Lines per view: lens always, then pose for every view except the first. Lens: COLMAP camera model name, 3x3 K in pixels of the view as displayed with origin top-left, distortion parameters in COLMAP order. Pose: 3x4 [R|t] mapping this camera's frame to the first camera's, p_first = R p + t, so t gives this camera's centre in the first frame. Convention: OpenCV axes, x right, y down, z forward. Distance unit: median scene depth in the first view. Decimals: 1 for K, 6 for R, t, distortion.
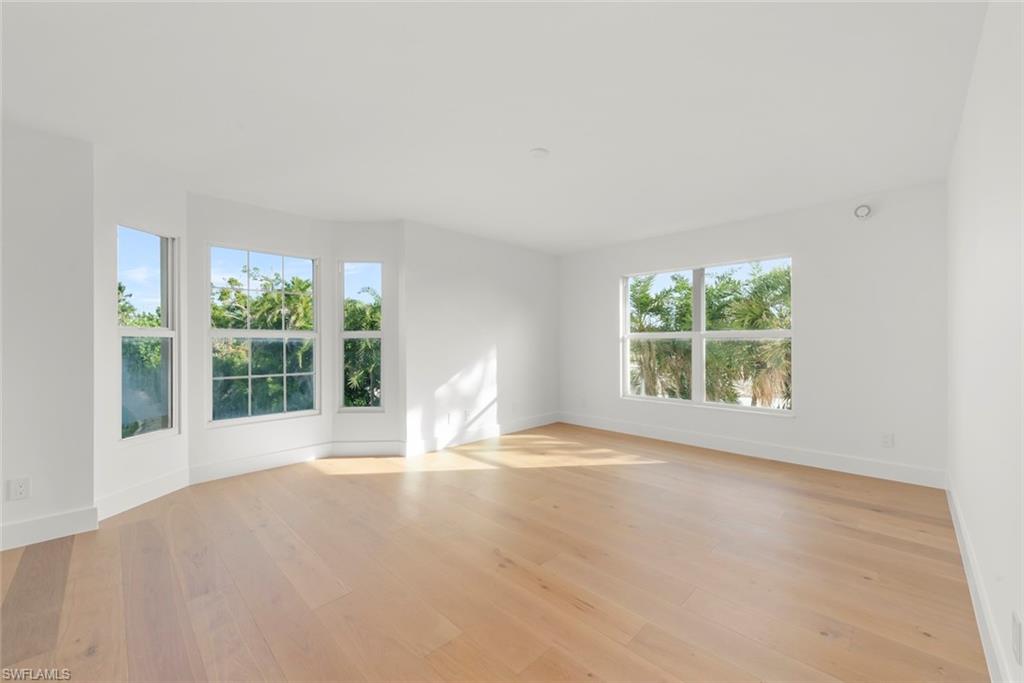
lens RADIAL K [[401.1, 0, 512.0], [0, 401.1, 341.5], [0, 0, 1]] dist [0.001507, 0.000043]
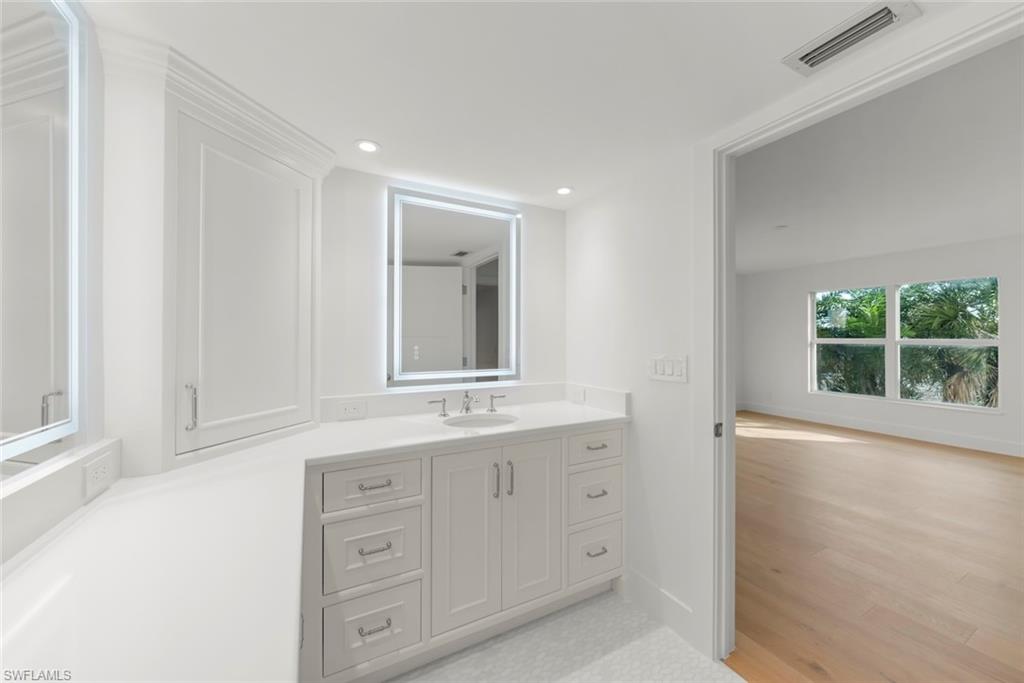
lens RADIAL K [[374.1, 0, 512.0], [0, 374.1, 341.5], [0, 0, 1]] dist [-0.000913, -0.000126]
pose [[0.953441, 0.009685, -0.301424, -0.164533], [-0.005954, 0.999894, 0.013292, -0.015415], [0.301521, -0.010879, 0.953397, -0.235170]]
